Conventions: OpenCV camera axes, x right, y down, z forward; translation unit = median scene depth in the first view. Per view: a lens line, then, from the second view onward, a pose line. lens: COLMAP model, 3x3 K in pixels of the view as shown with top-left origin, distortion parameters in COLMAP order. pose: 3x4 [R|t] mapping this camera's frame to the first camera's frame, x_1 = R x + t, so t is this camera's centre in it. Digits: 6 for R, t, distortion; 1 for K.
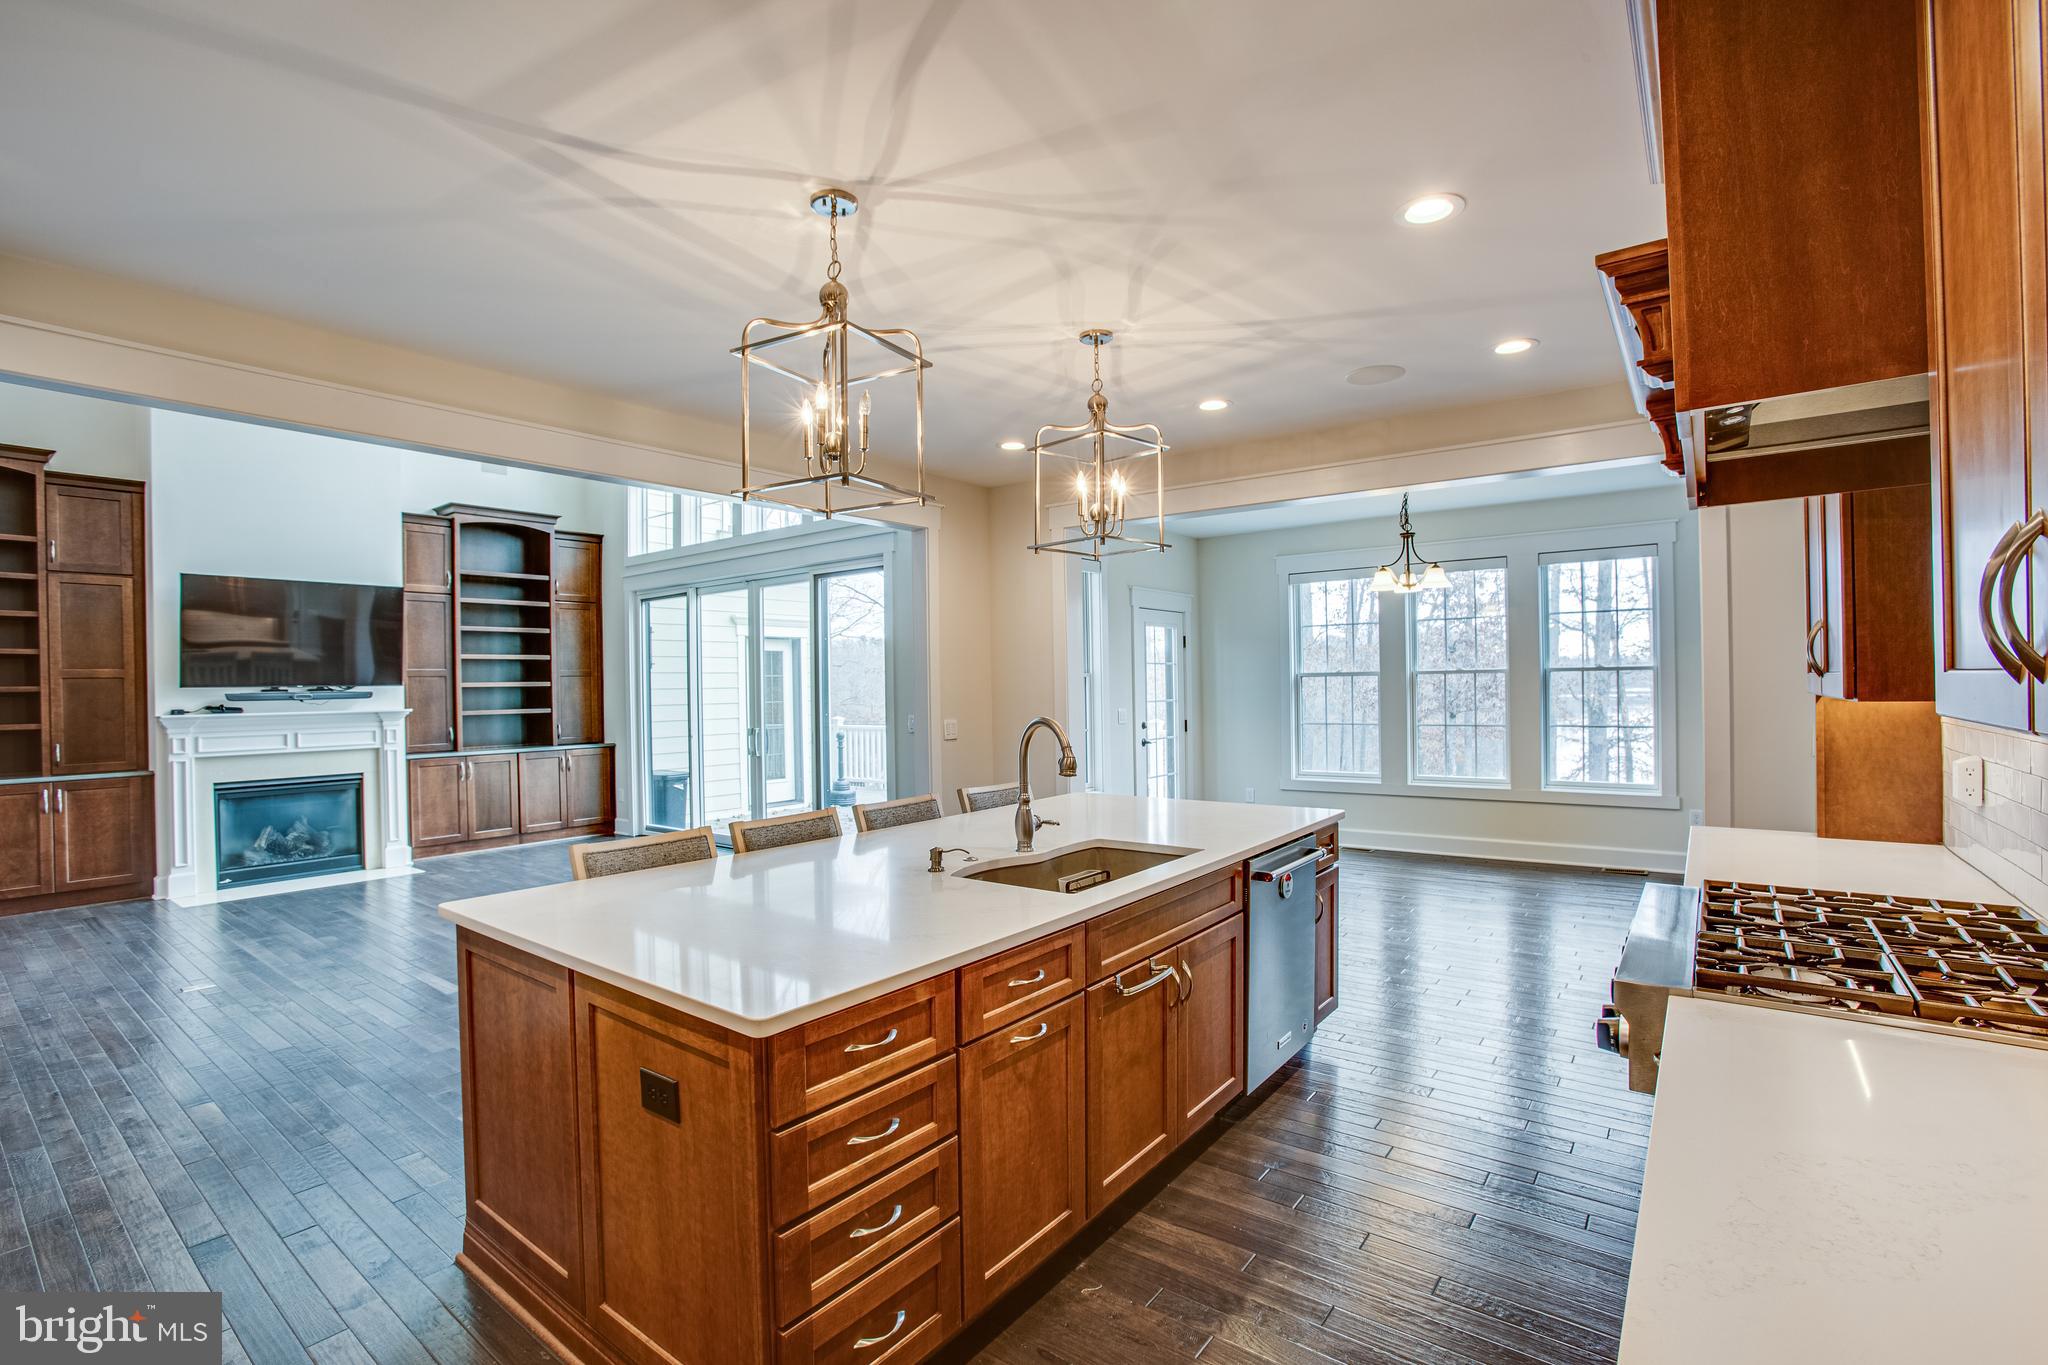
lens RADIAL K [[931.6, 0, 1024.9], [0, 931.6, 685.8], [0, 0, 1]] dist [-0.086862, 0.039113]
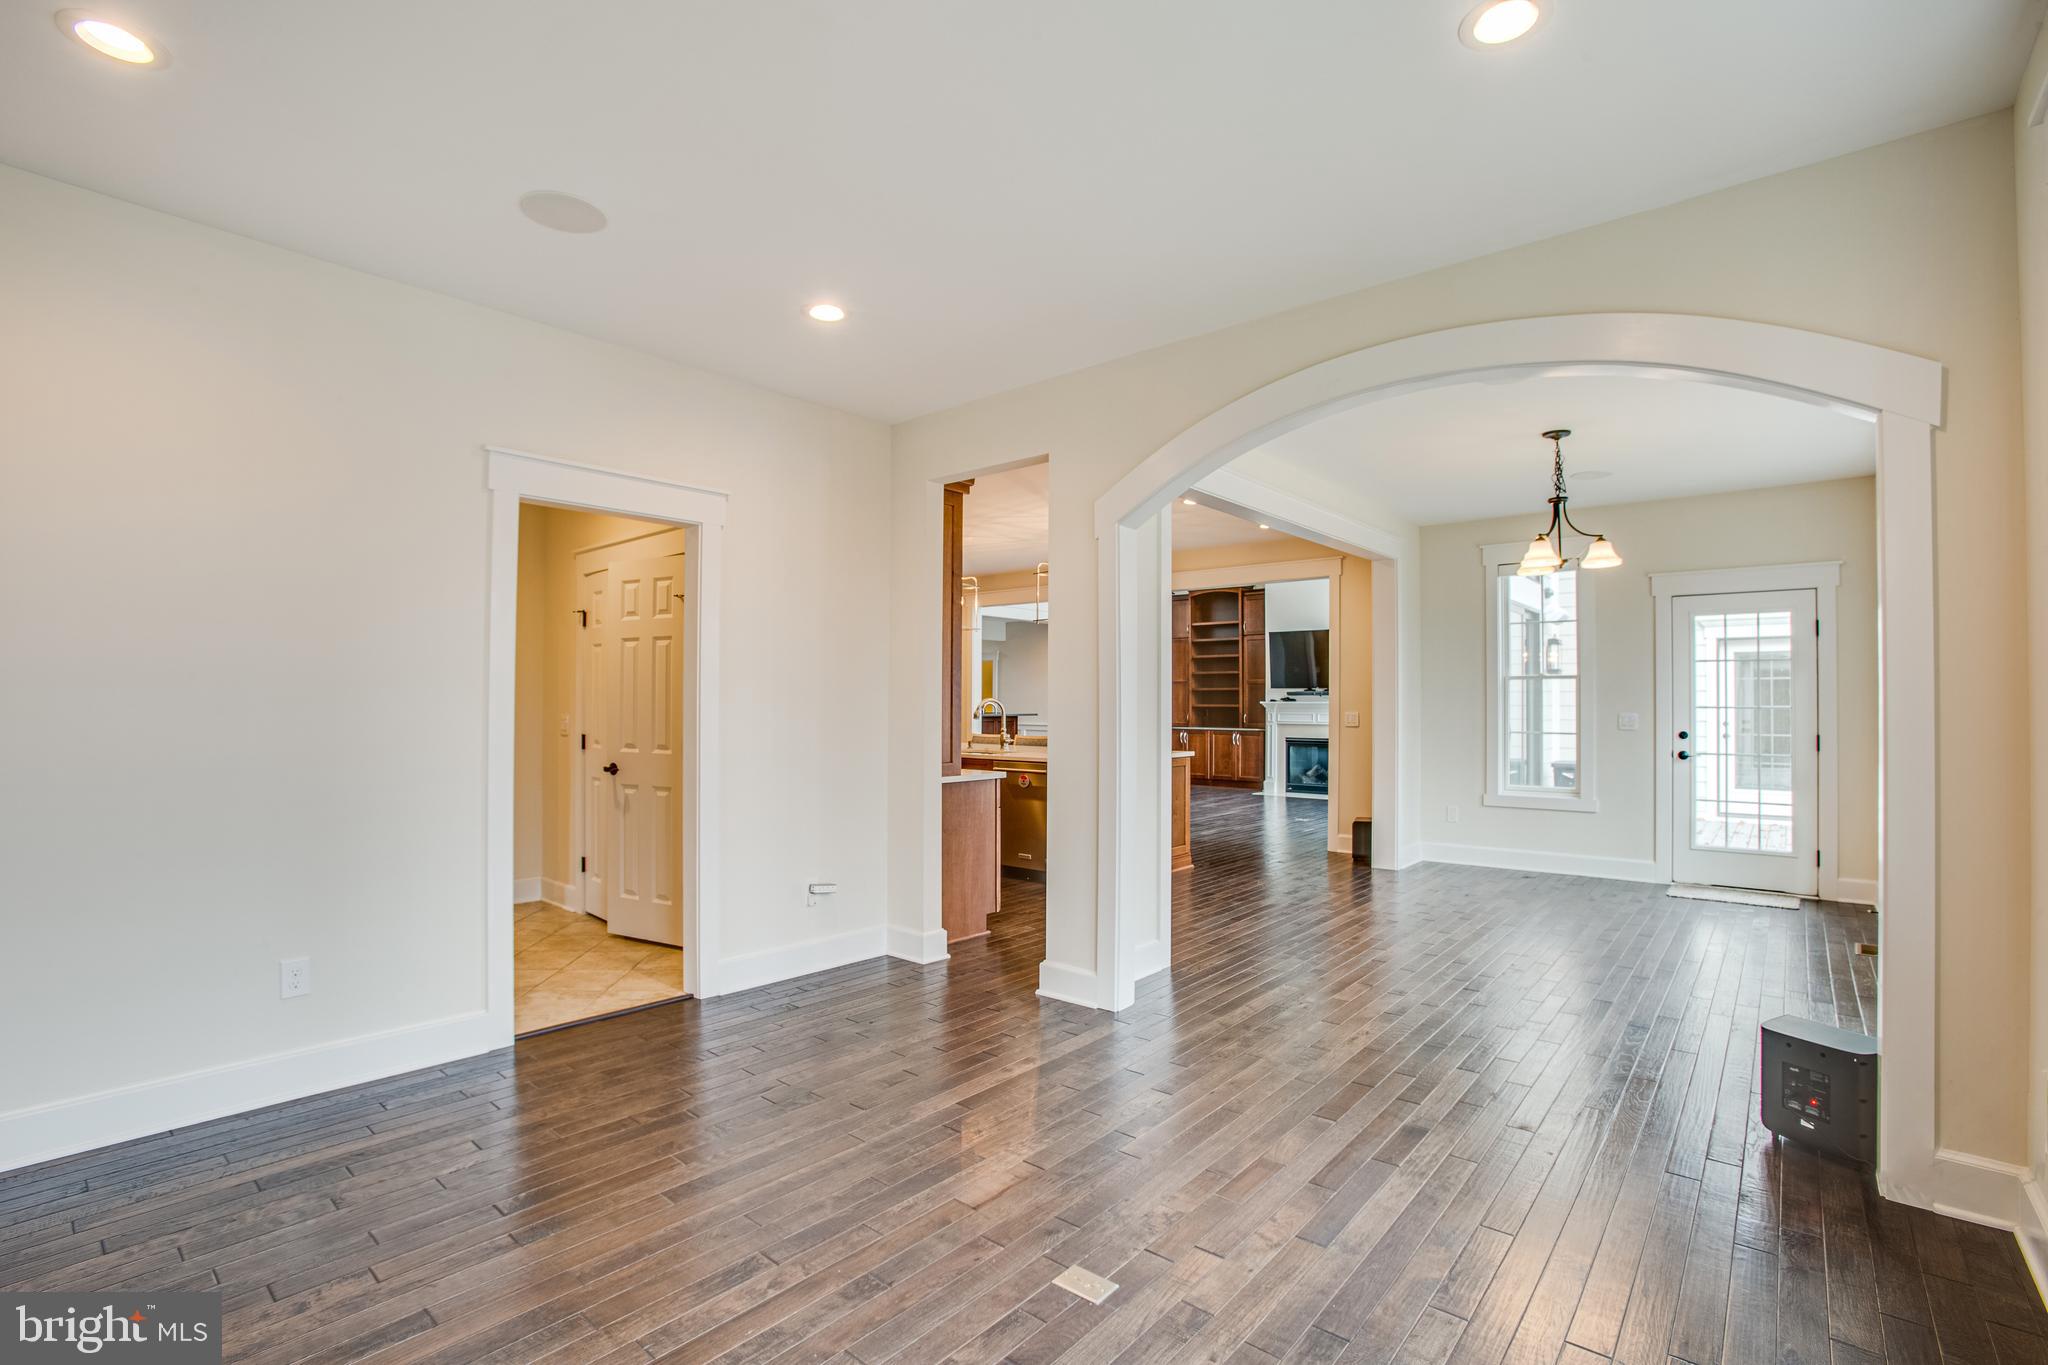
lens RADIAL K [[935.9, 0, 1032.8], [0, 935.9, 695.8], [0, 0, 1]] dist [-0.082061, 0.033525]
pose [[-0.042271, 0.008496, -0.999070, 1.176483], [-0.002625, 0.999959, 0.008614, 0.002273], [0.999103, 0.002987, -0.042247, 0.542949]]
